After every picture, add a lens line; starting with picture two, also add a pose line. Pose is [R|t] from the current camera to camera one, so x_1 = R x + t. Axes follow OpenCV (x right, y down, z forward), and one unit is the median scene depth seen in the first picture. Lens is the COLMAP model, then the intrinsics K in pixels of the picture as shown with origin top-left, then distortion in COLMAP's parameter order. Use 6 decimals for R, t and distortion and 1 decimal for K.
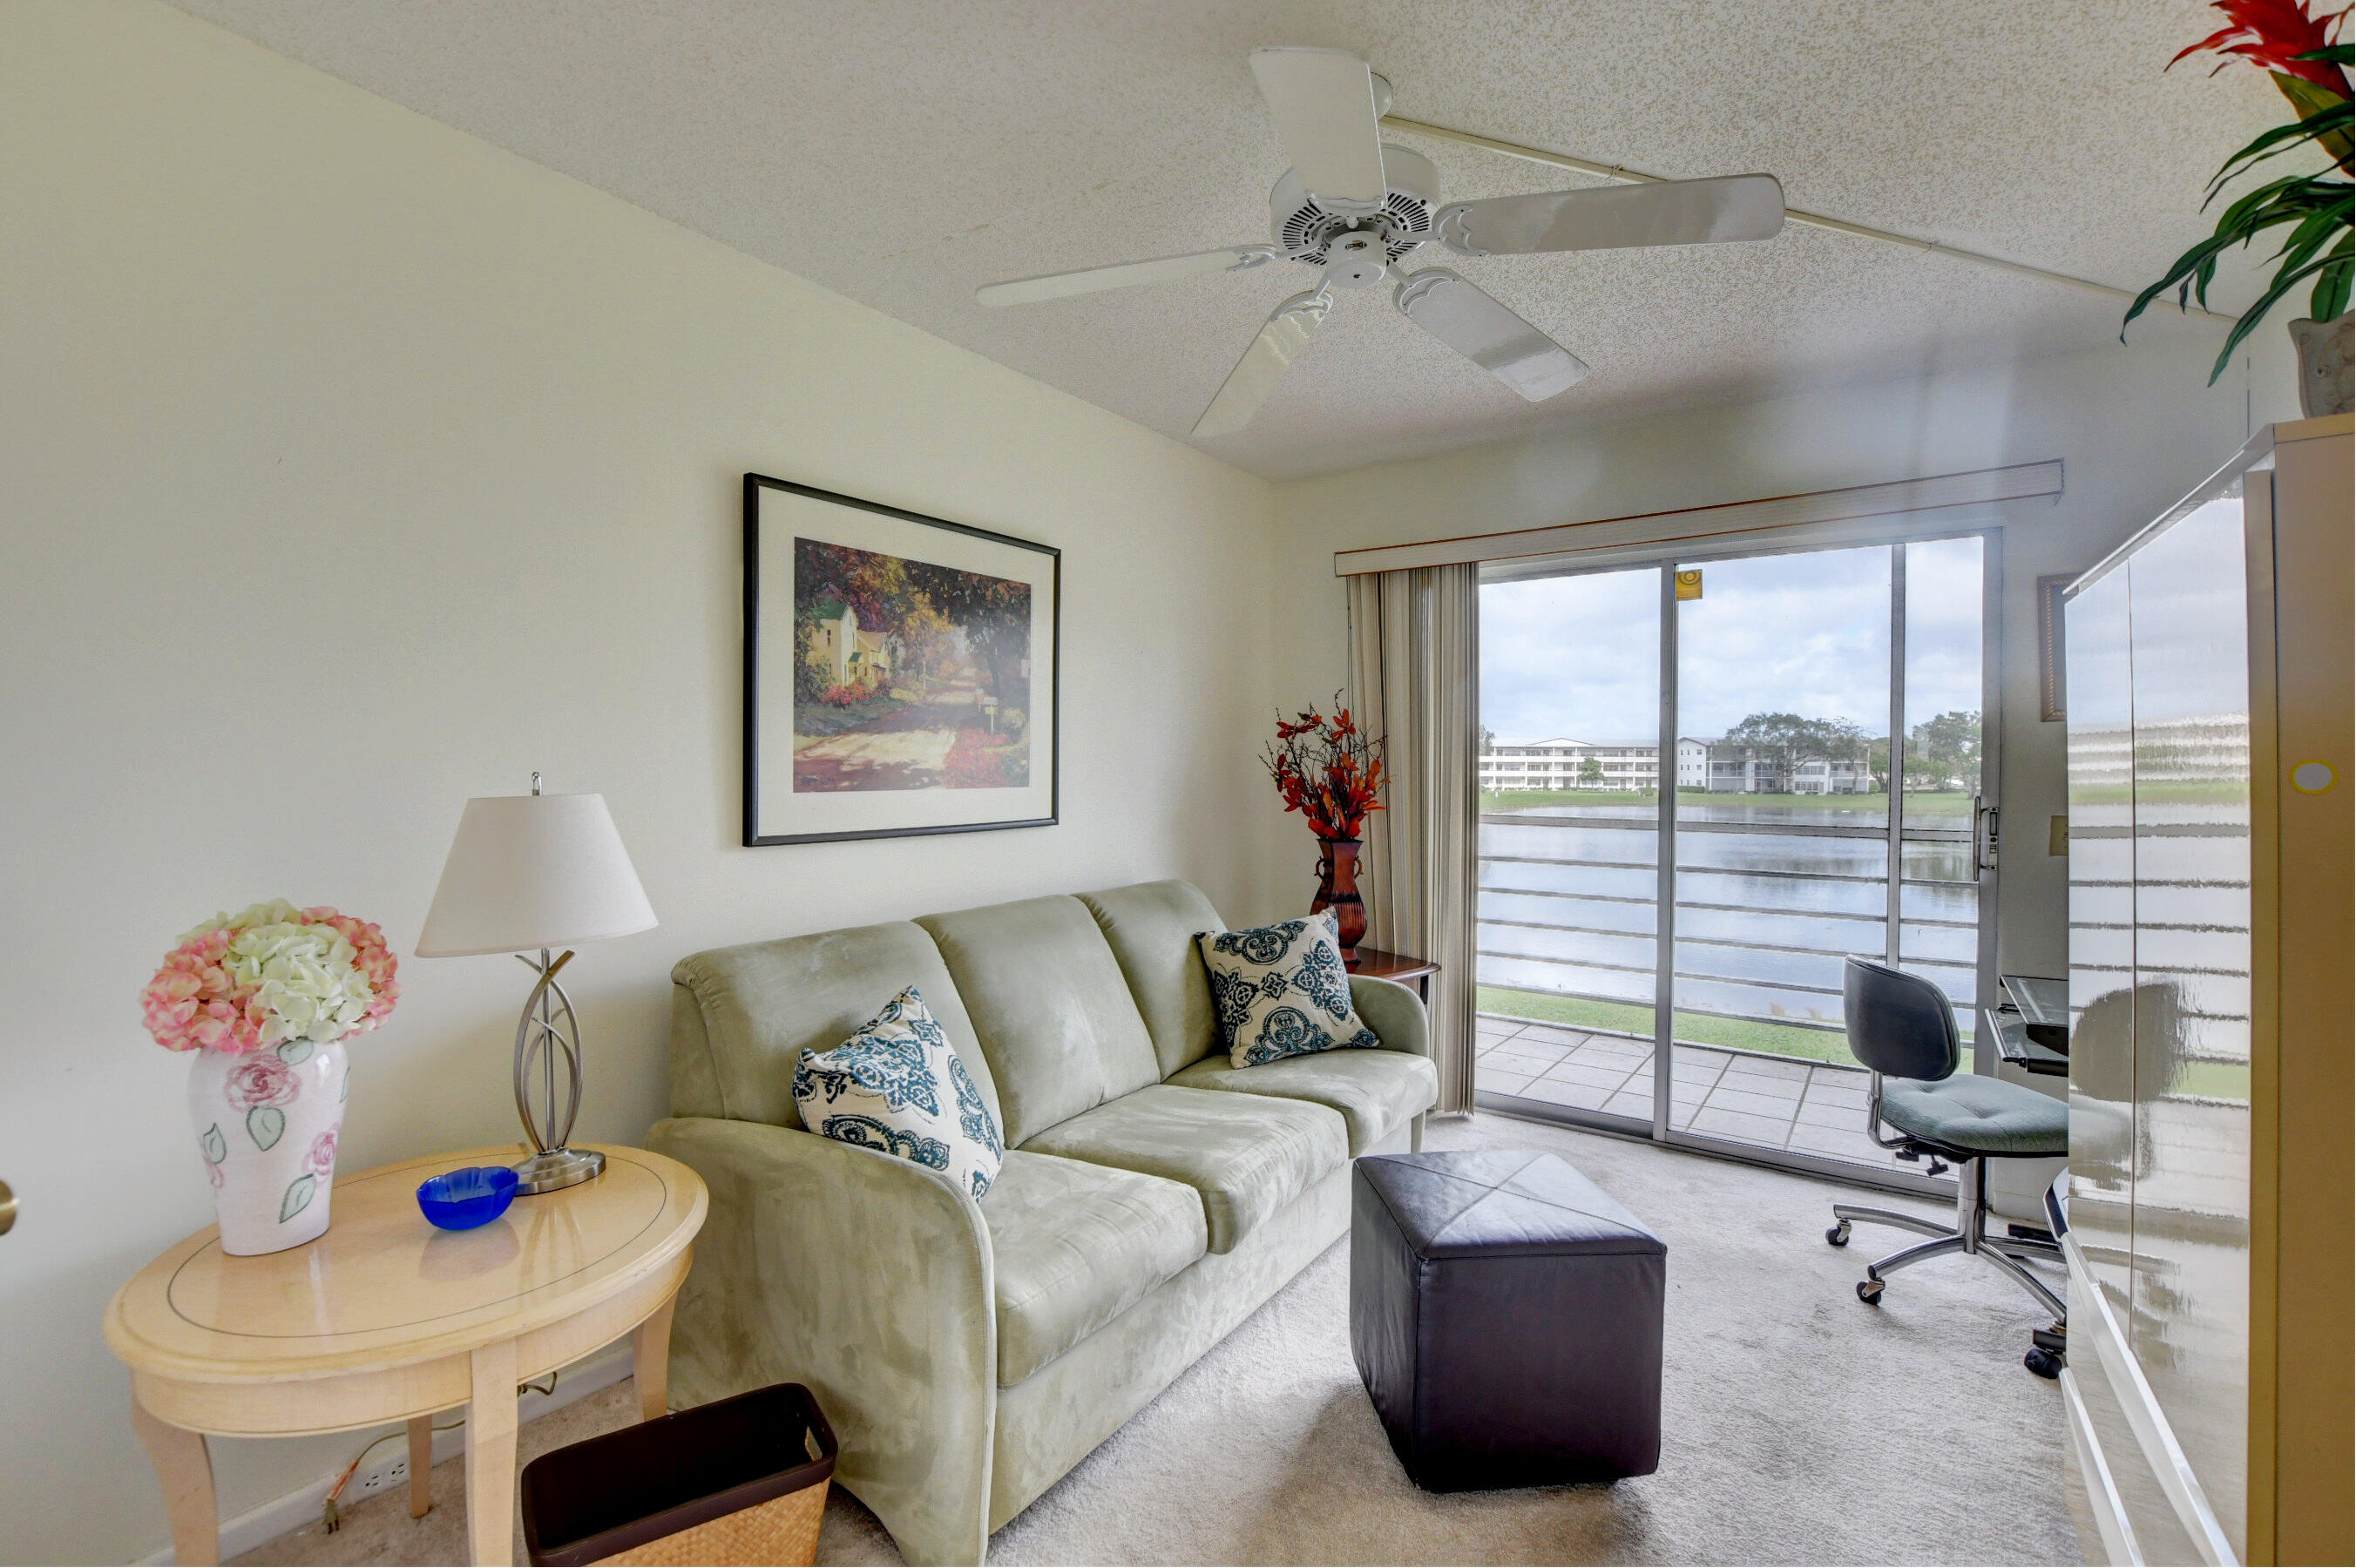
lens RADIAL K [[1036.3, 0, 1173.1], [0, 1036.3, 789.0], [0, 0, 1]] dist [-0.032607, 0.003758]
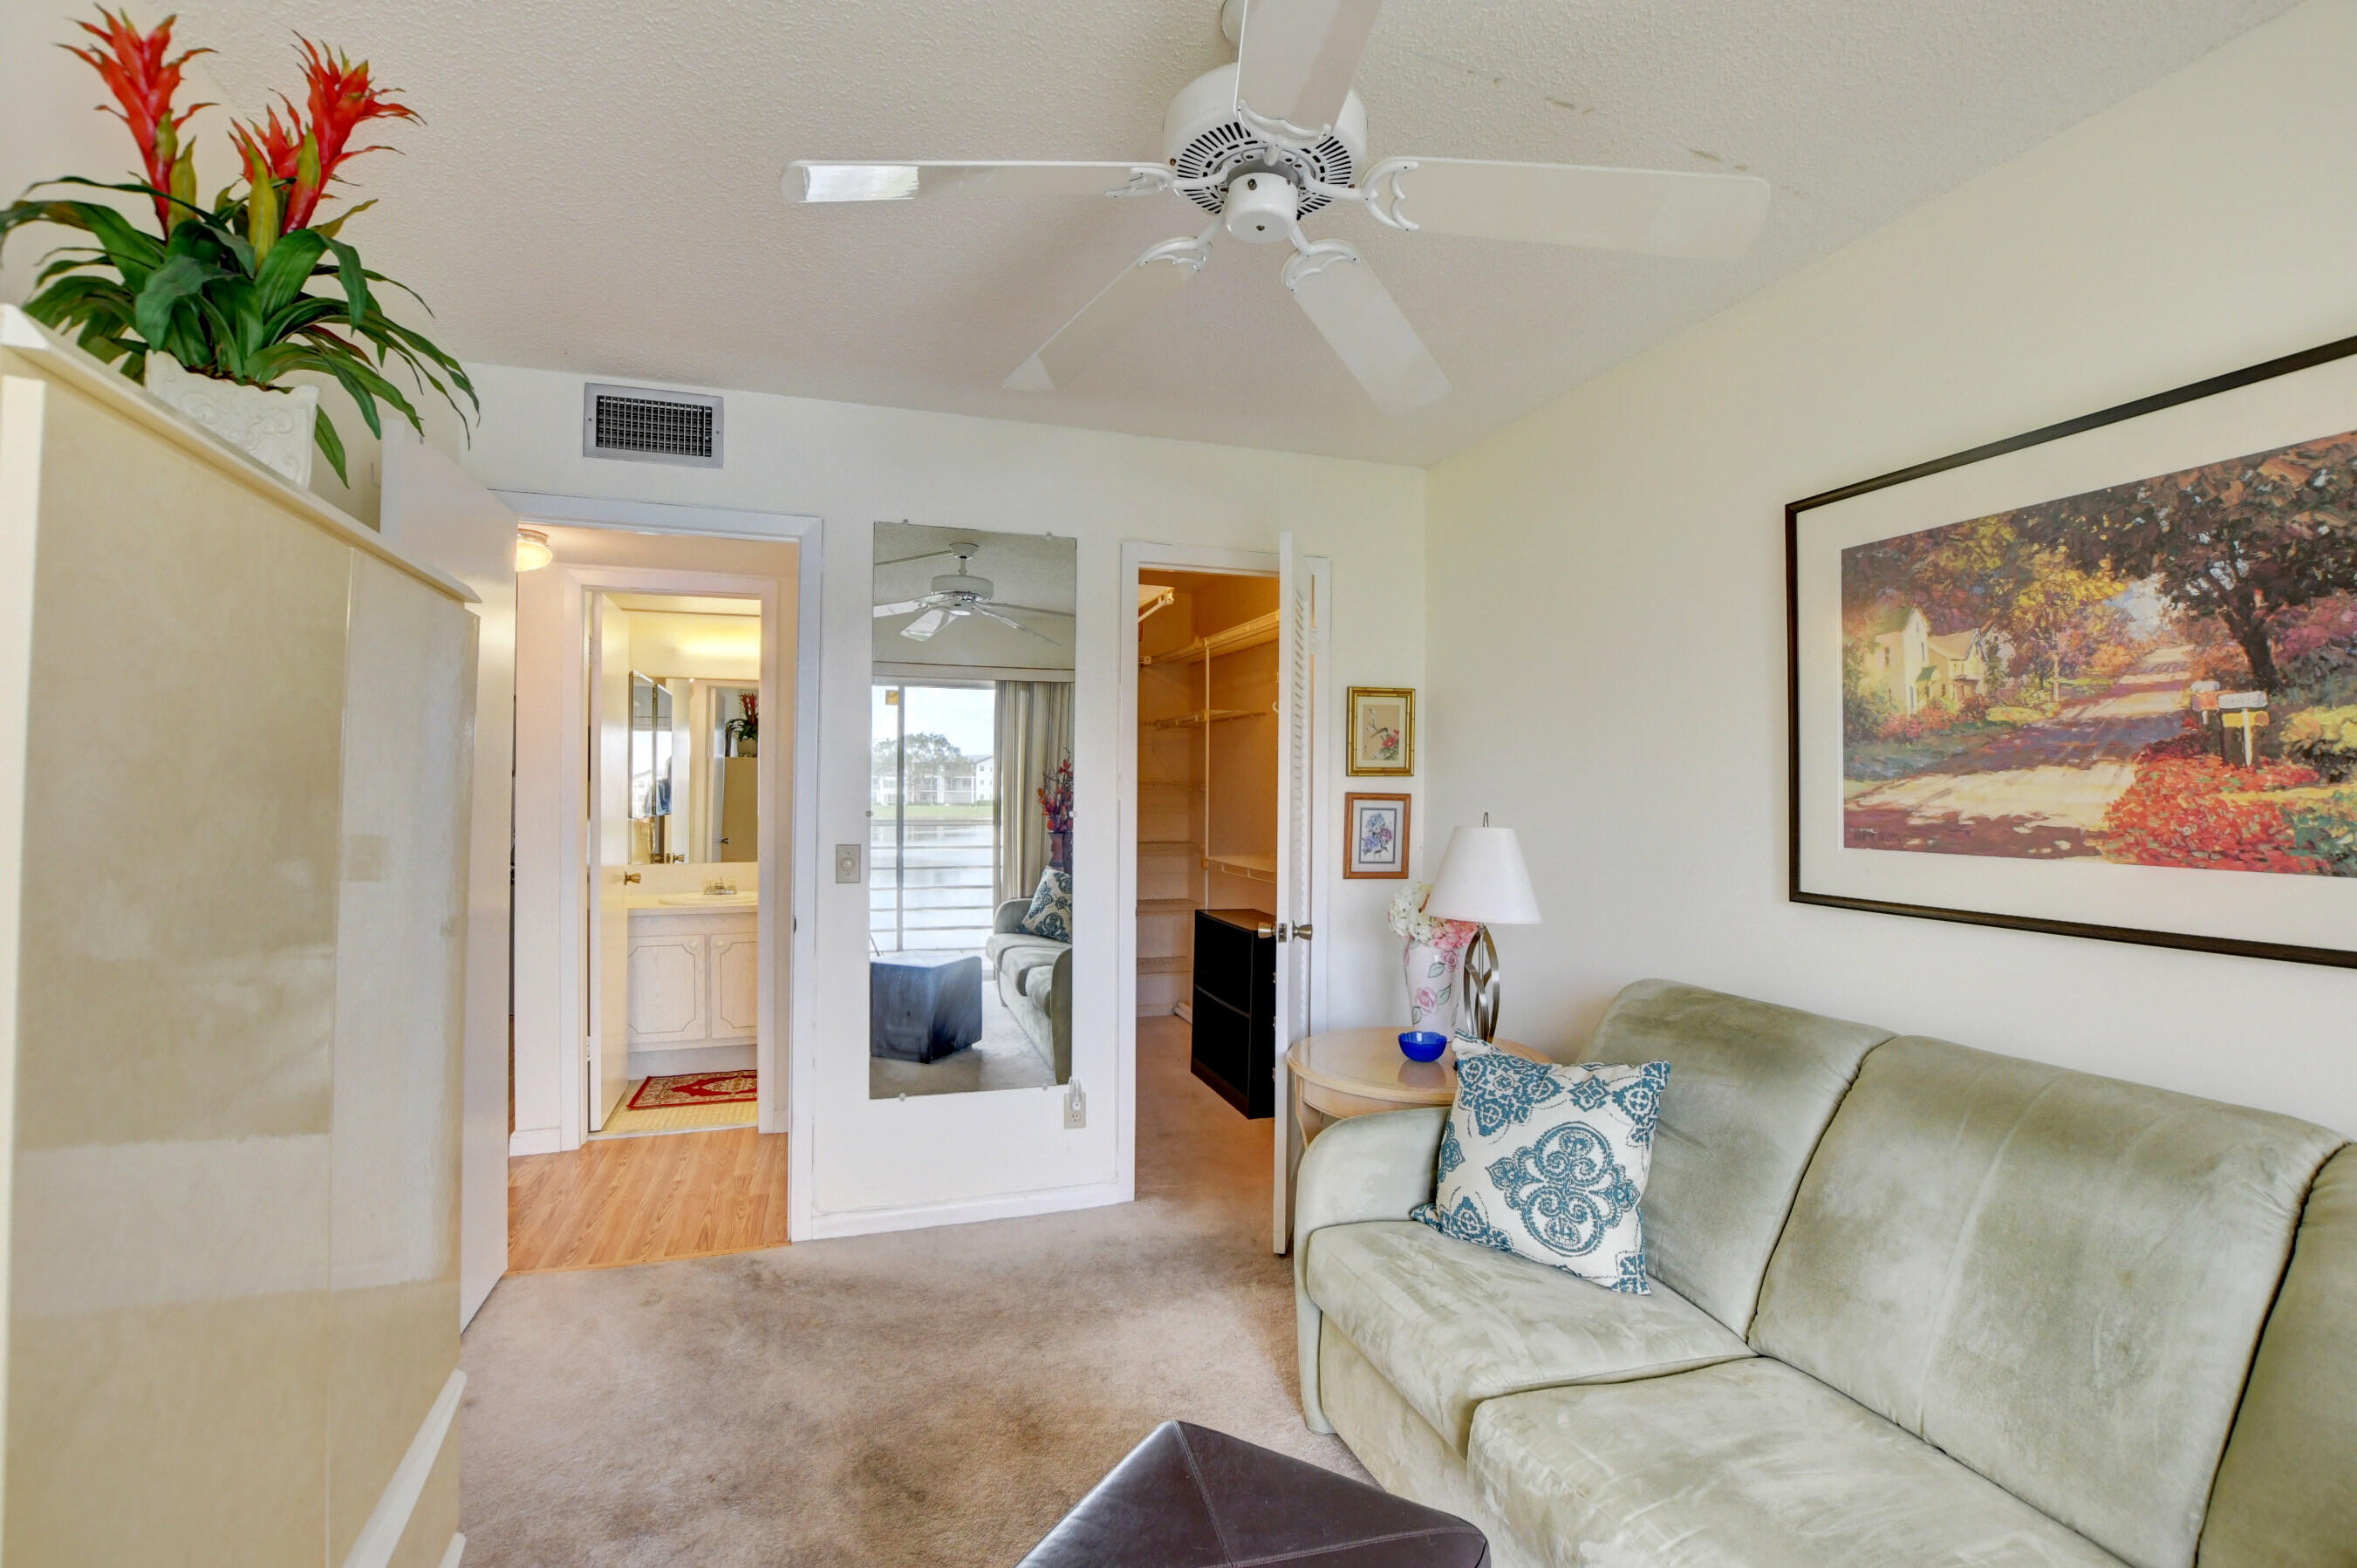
lens RADIAL K [[1036.7, 0, 1173.6], [0, 1036.7, 789.0], [0, 0, 1]] dist [-0.032607, 0.003758]
pose [[-0.592331, -0.004964, -0.805680, 0.603320], [-0.026727, 0.999552, 0.013490, -0.038800], [0.805252, 0.029524, -0.592198, 0.986246]]
